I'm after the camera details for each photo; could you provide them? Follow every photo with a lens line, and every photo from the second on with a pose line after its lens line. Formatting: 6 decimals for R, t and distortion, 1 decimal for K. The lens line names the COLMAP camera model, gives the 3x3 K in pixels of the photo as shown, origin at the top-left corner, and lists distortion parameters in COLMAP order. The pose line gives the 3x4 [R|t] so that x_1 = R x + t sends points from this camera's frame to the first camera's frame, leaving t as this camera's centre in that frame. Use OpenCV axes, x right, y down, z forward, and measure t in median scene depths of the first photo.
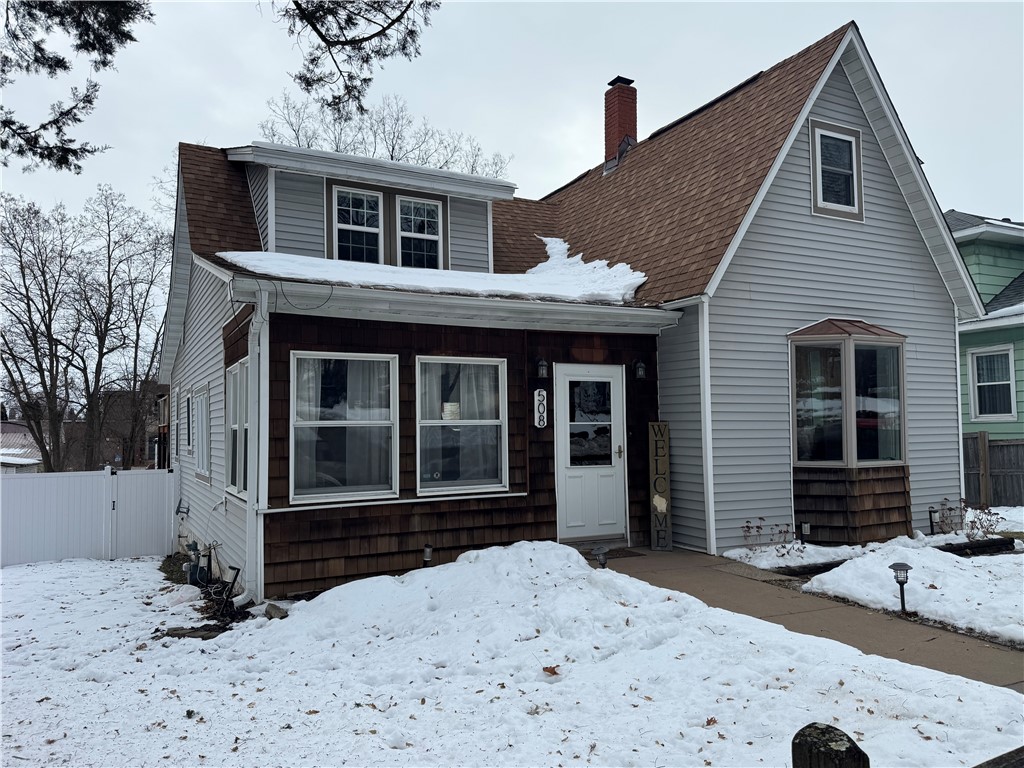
lens RADIAL K [[758.8, 0, 512.1], [0, 758.8, 390.0], [0, 0, 1]] dist [0.021351, -0.009679]
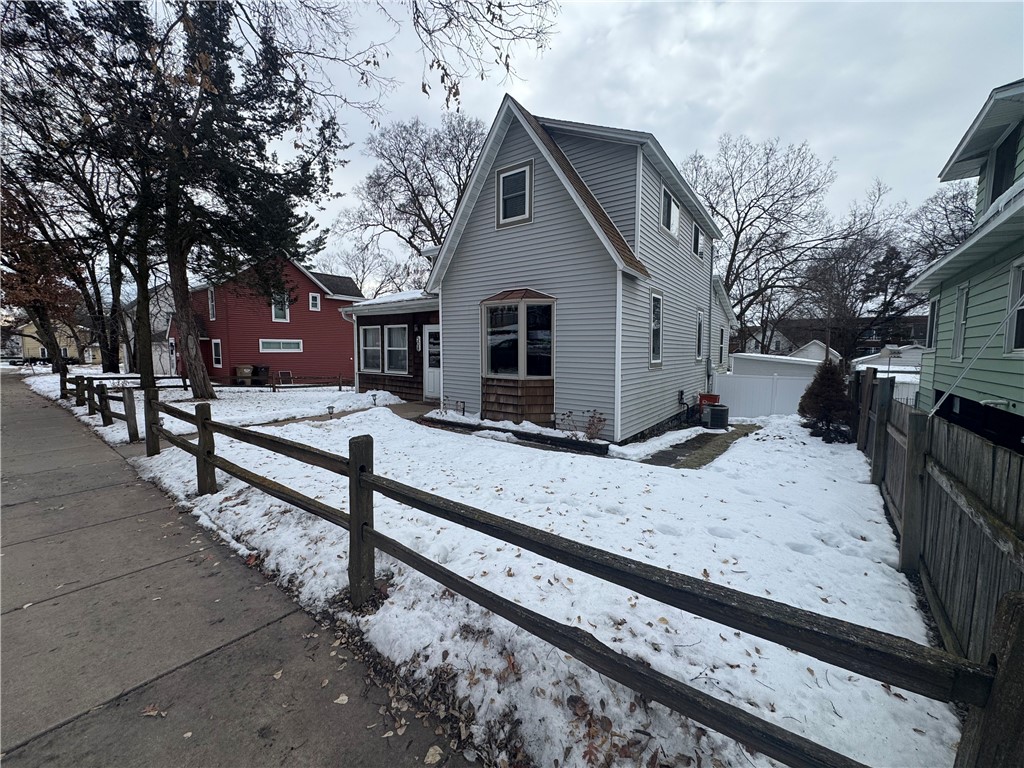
lens RADIAL K [[407.7, 0, 512.0], [0, 407.7, 380.2], [0, 0, 1]] dist [0.000618, -0.000050]
pose [[0.445104, 0.084212, -0.891511, 1.298128], [0.033055, 0.993345, 0.110334, 0.005798], [0.894869, -0.078579, 0.439358, 0.620787]]
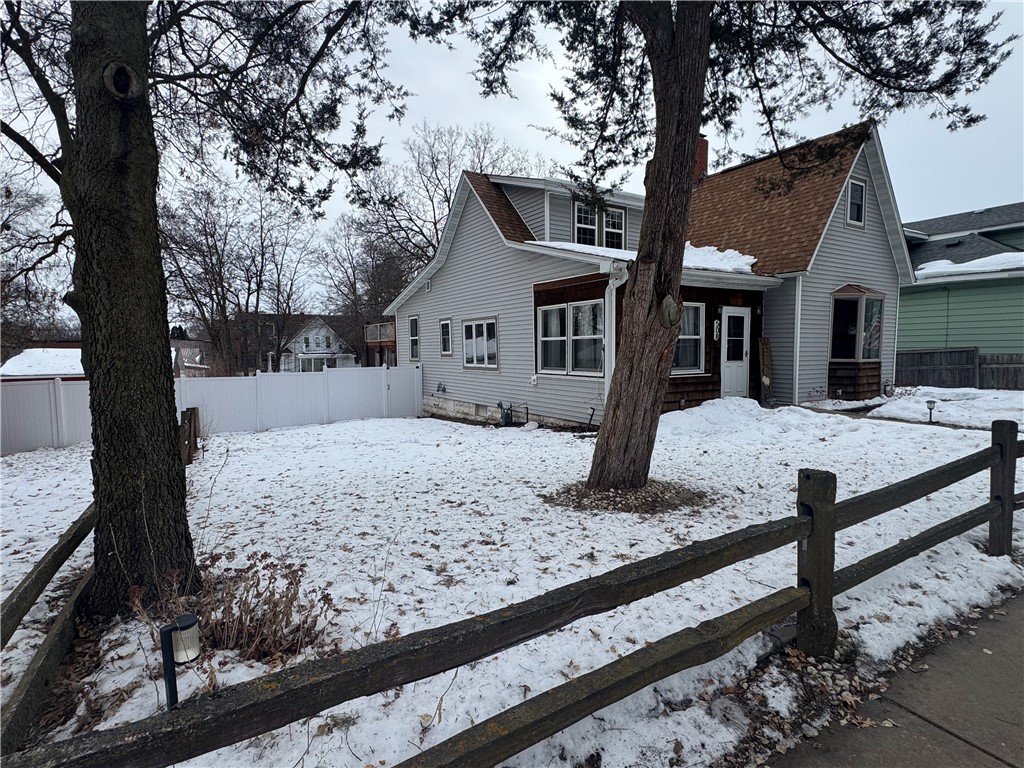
lens RADIAL K [[527.8, 0, 510.4], [0, 527.8, 388.0], [0, 0, 1]] dist [-0.025236, 0.001577]
pose [[0.997776, -0.002037, 0.066621, -0.524948], [-0.006432, 0.991925, 0.126660, 0.004114], [-0.066341, -0.126807, 0.989706, -0.266776]]
